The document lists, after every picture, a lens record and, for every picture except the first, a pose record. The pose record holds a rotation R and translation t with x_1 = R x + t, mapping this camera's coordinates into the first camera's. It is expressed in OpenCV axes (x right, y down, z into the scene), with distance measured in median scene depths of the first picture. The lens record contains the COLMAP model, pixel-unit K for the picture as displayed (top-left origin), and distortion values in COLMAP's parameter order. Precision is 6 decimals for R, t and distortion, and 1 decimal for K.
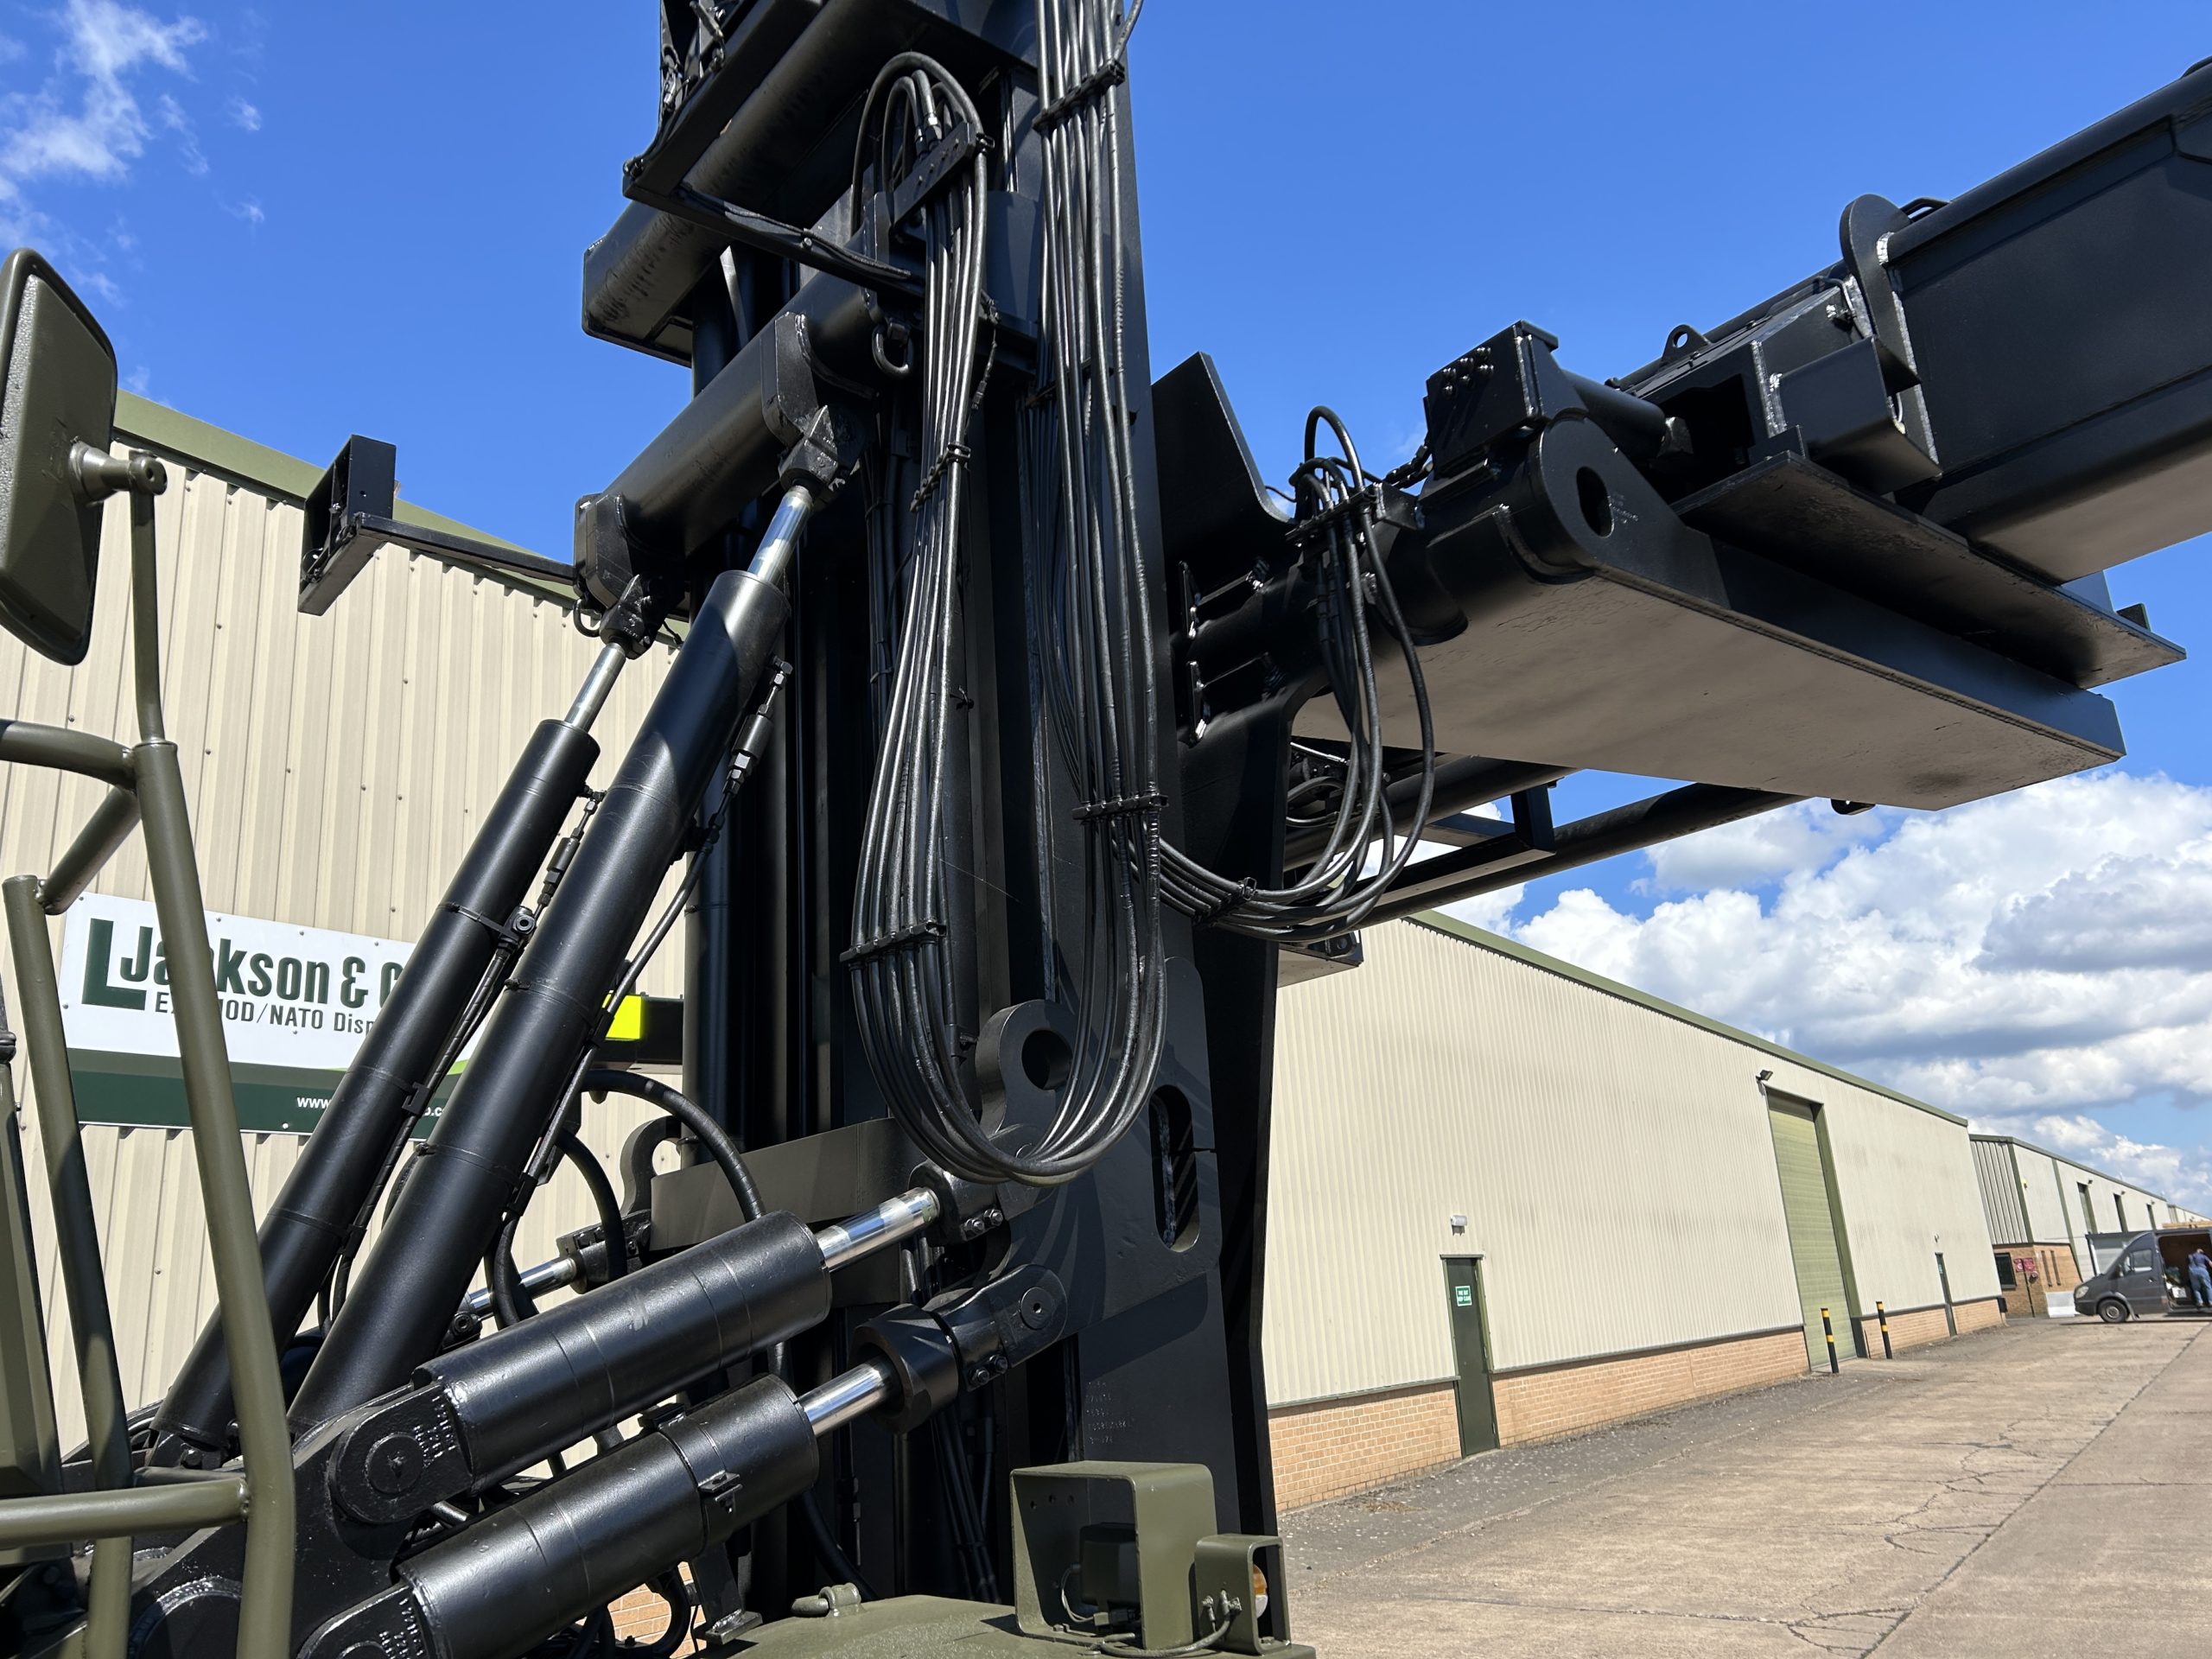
lens RADIAL K [[1671.4, 0, 1093.9], [0, 1671.4, 832.3], [0, 0, 1]] dist [0.037289, -0.034139]
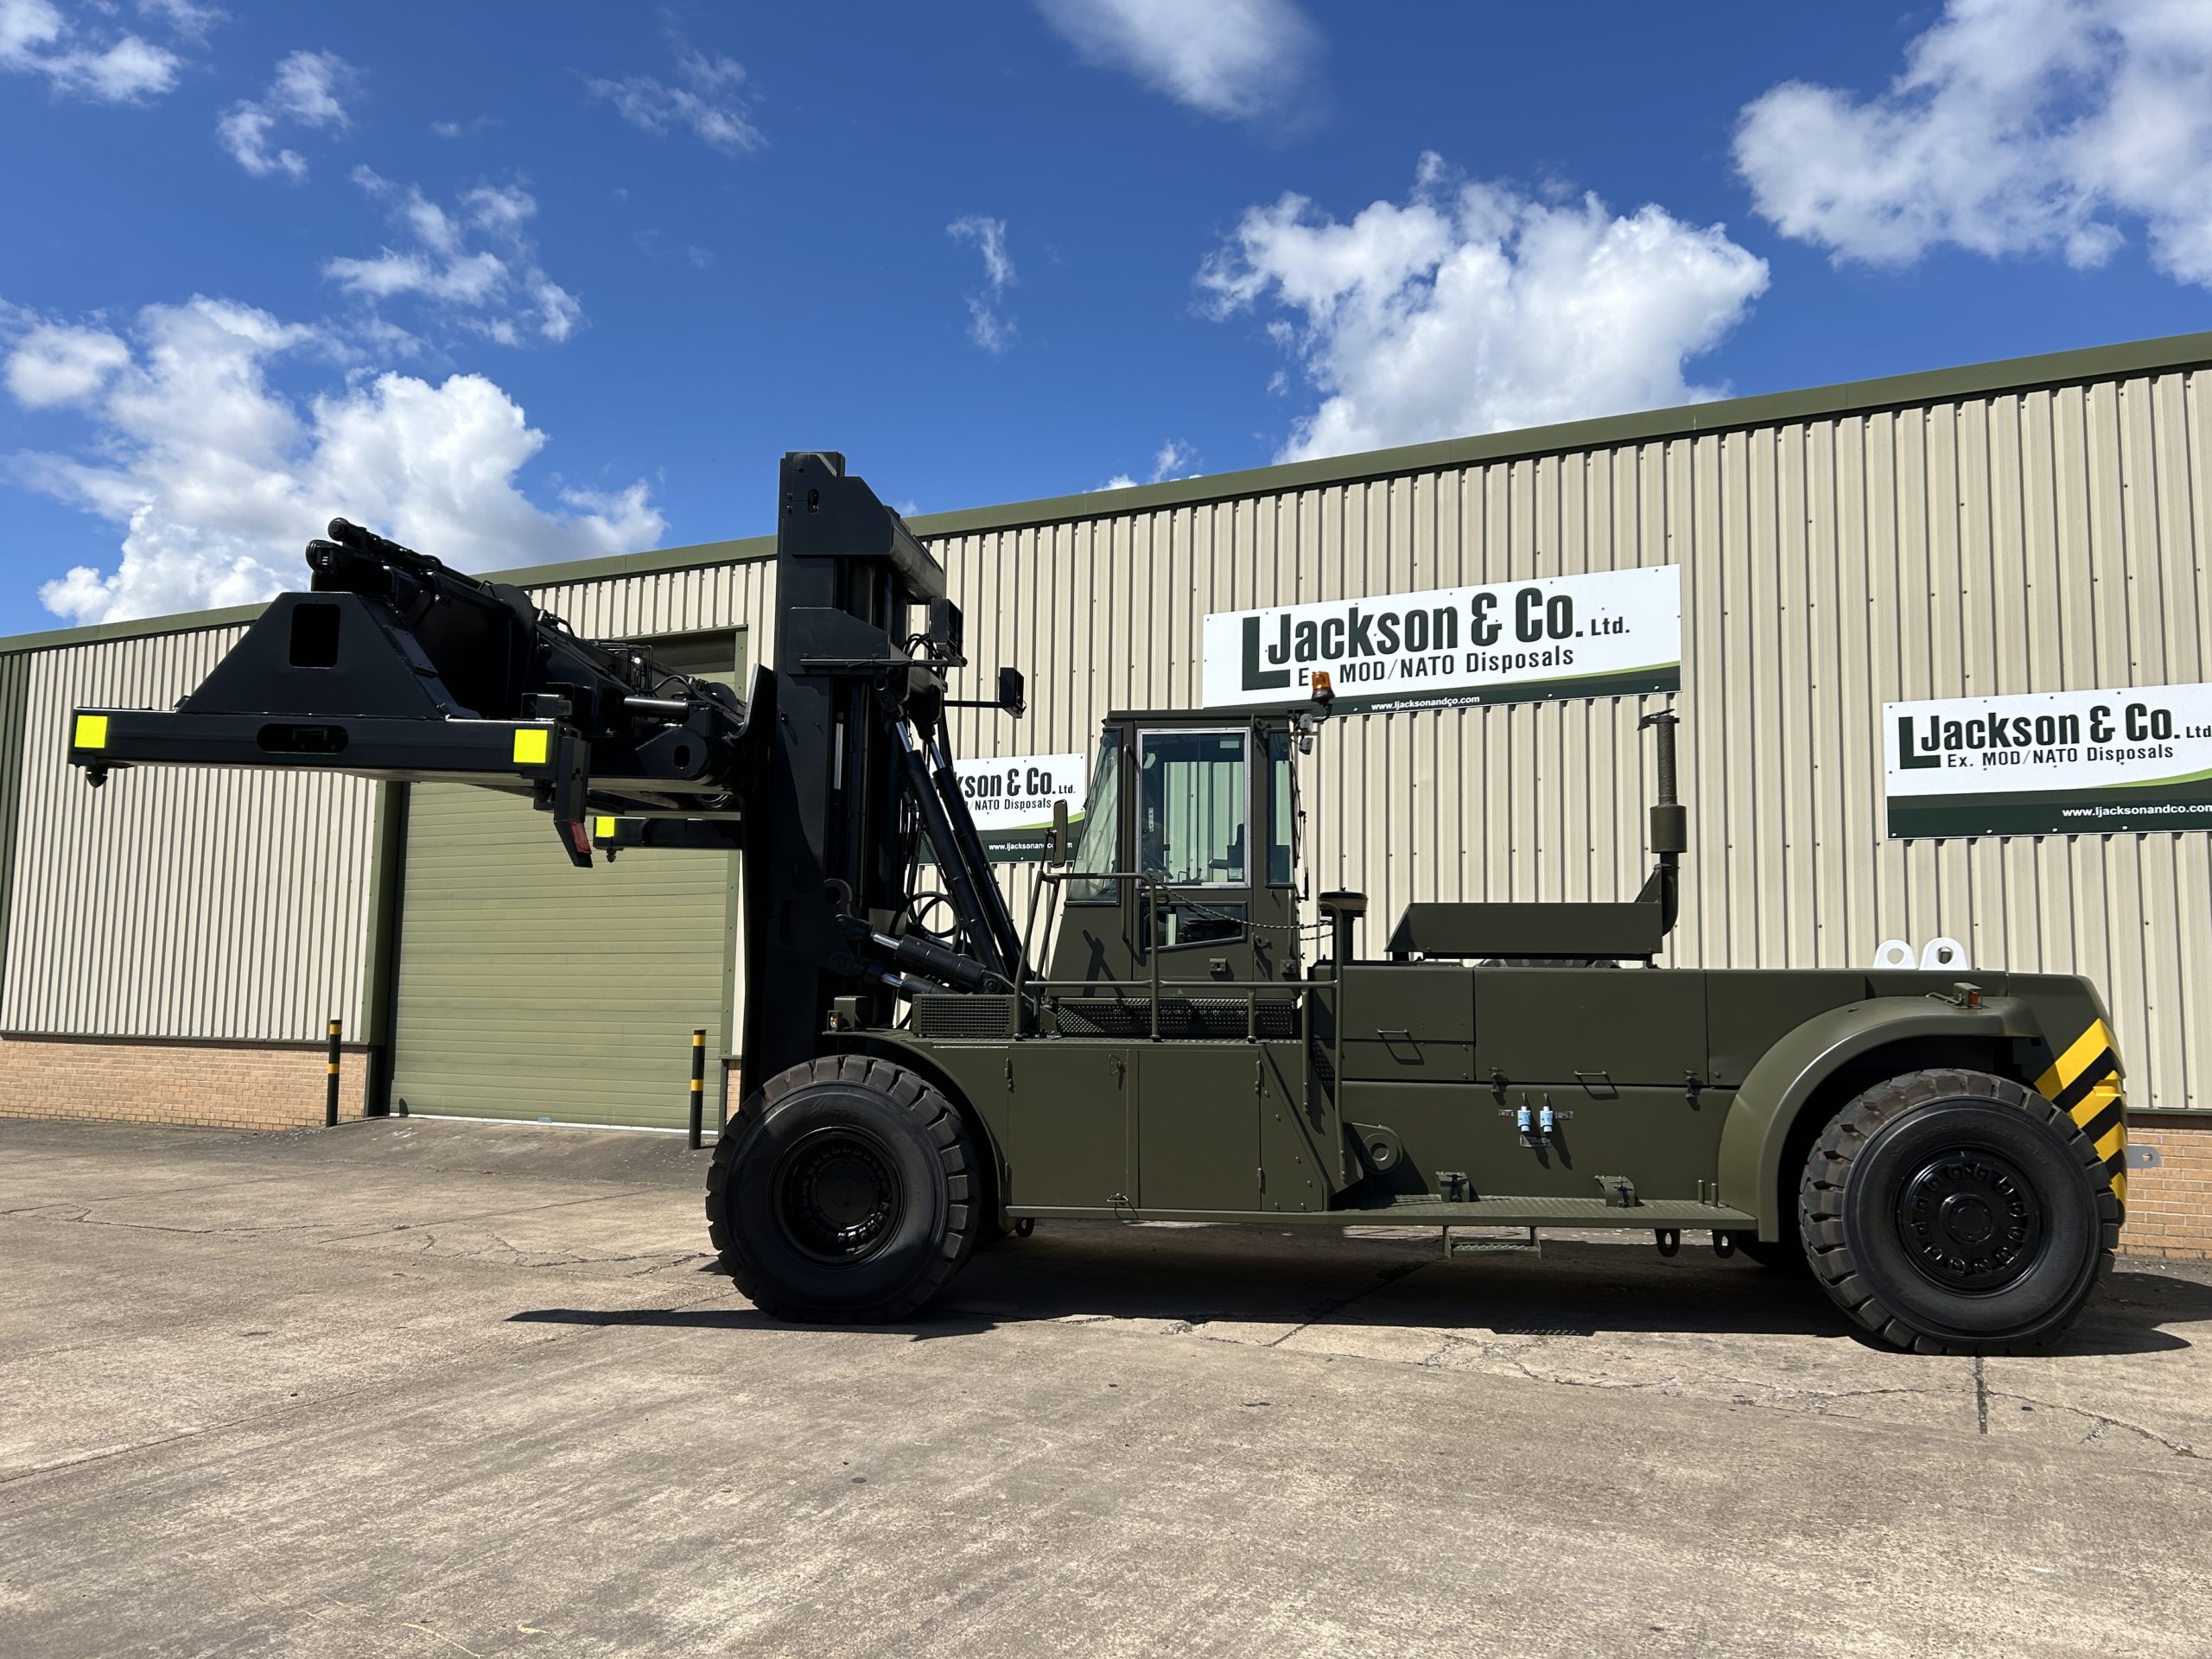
lens RADIAL K [[1643.5, 0, 1102.0], [0, 1643.5, 861.4], [0, 0, 1]] dist [0.090003, -0.123548]
pose [[0.136190, -0.026295, -0.990334, 0.218783], [0.251969, 0.967694, 0.008957, -0.005719], [0.958104, -0.250753, 0.138416, -0.002816]]
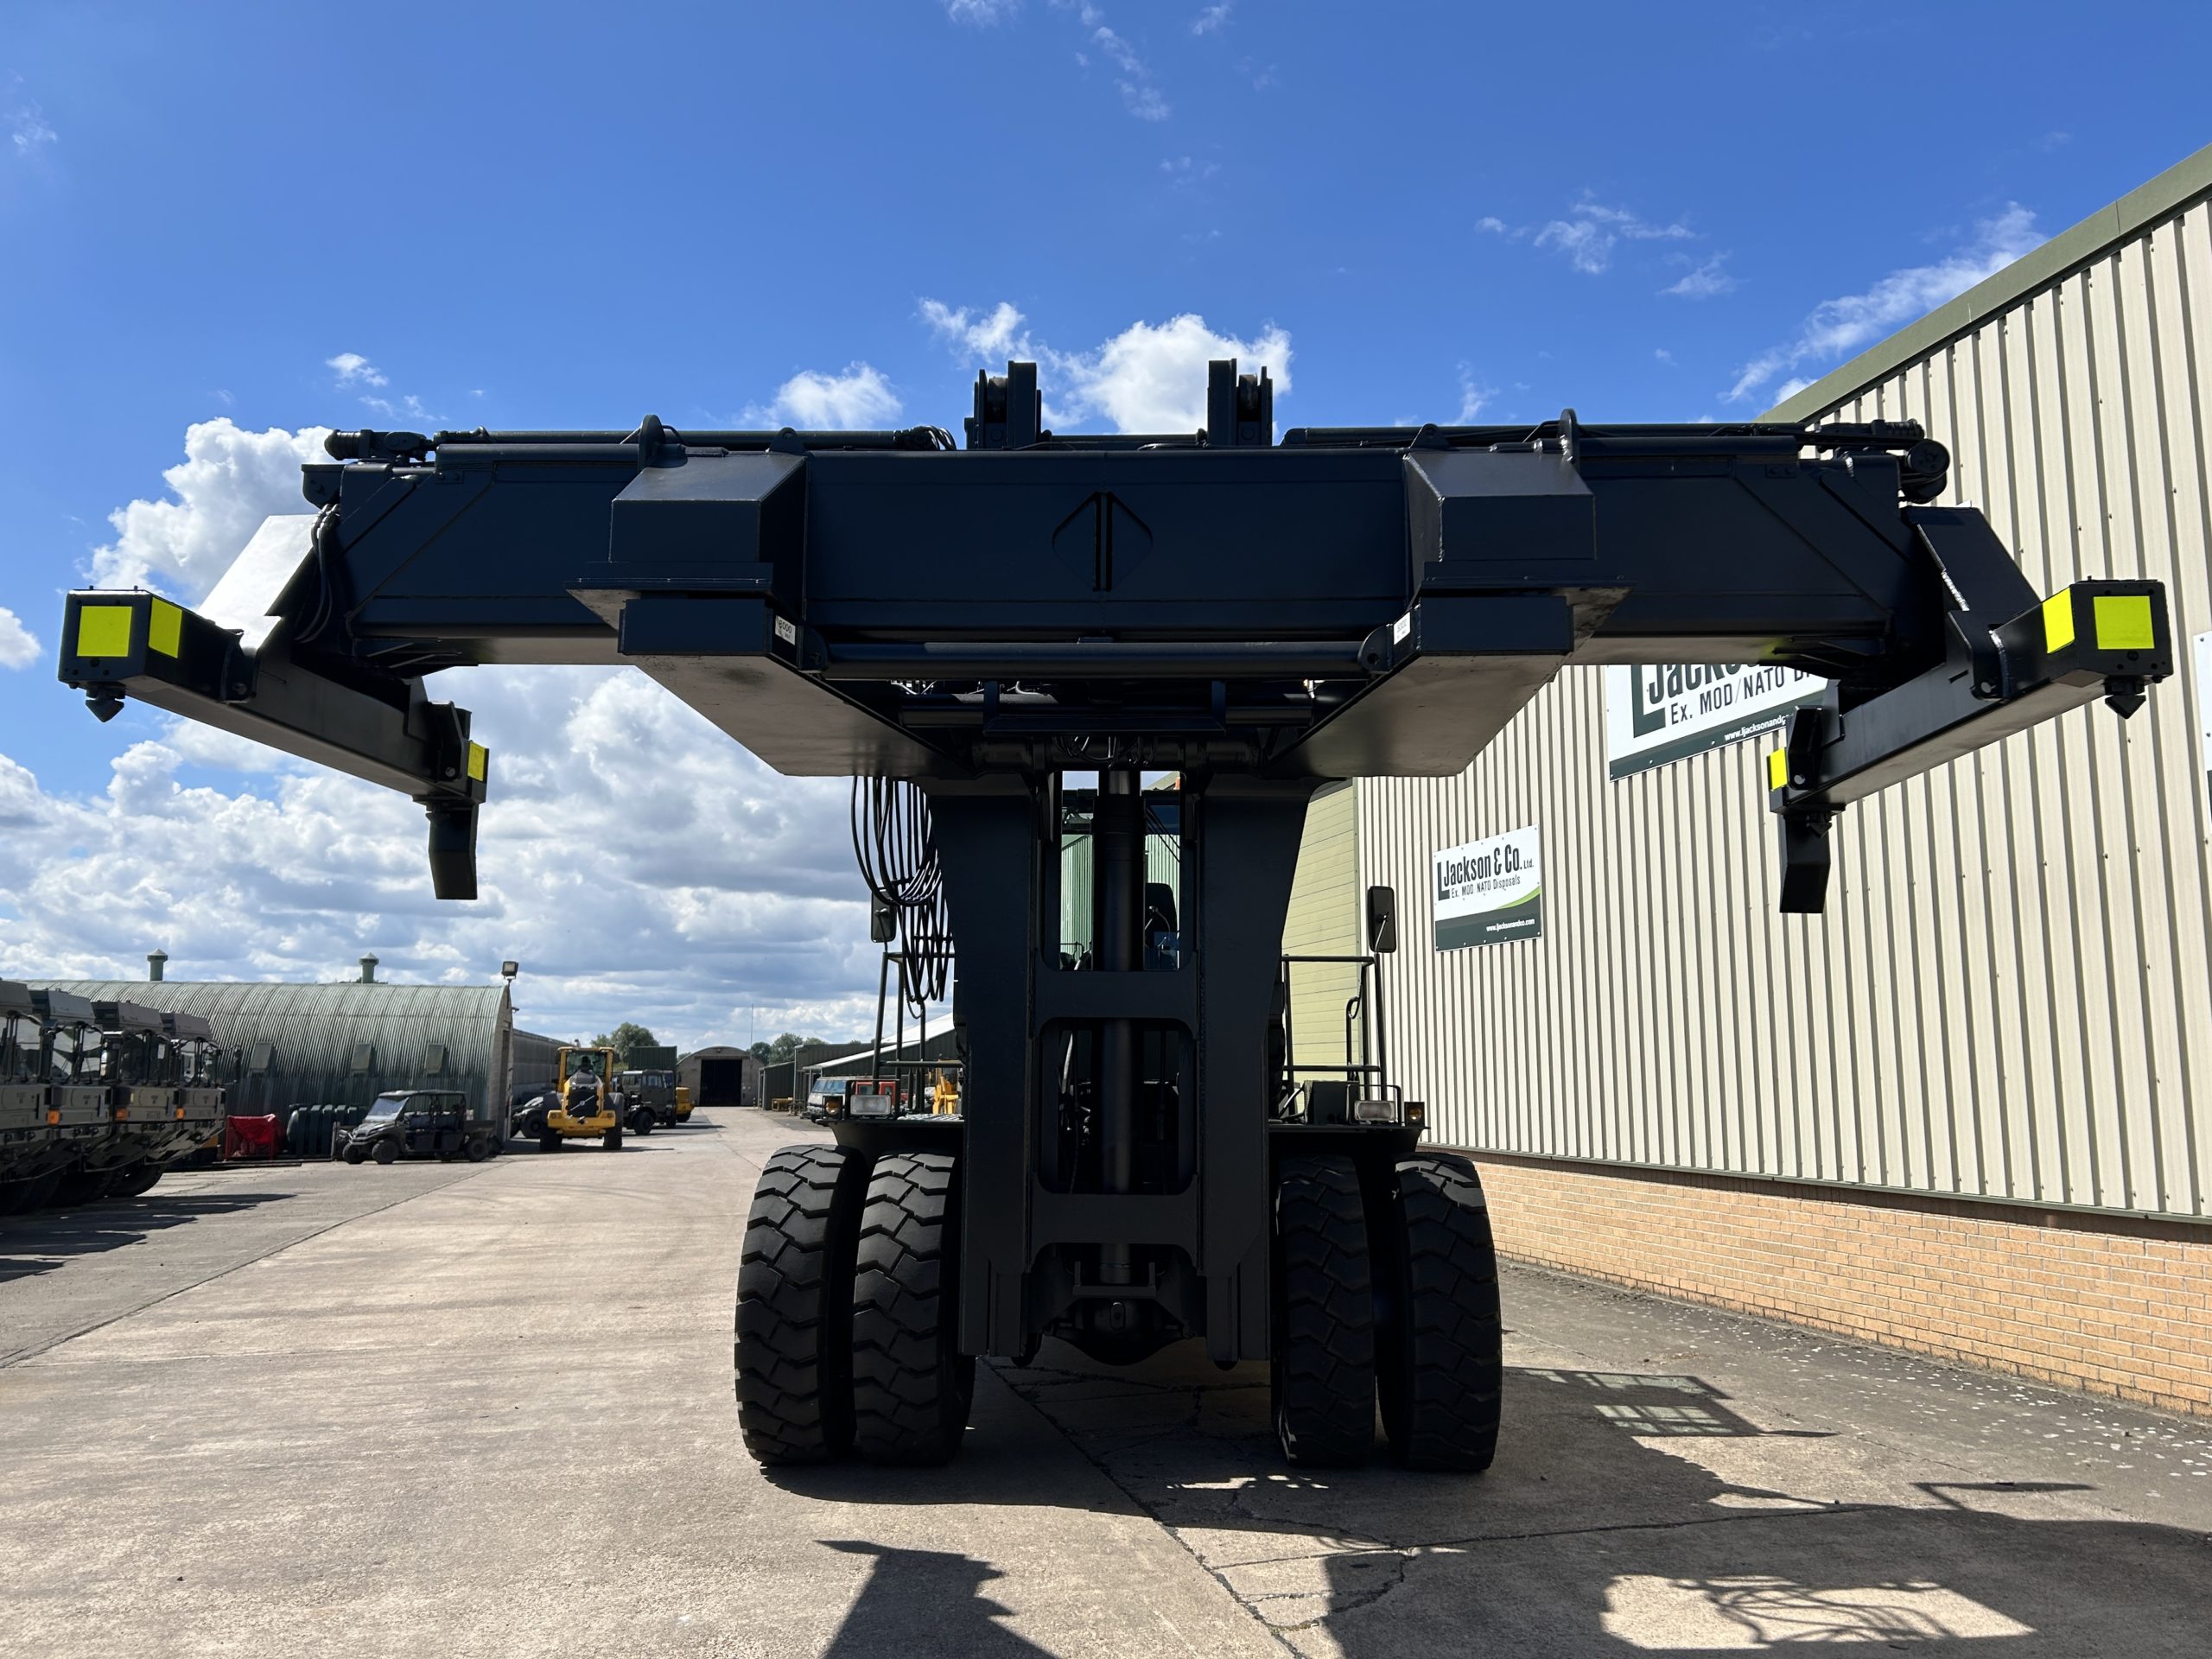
lens RADIAL K [[1671.4, 0, 1093.9], [0, 1671.4, 832.3], [0, 0, 1]] dist [0.037289, -0.034139]
pose [[-0.660019, -0.054813, -0.749246, 0.175810], [0.239905, 0.929735, -0.279353, 0.070984], [0.711913, -0.364126, -0.600493, 0.262819]]
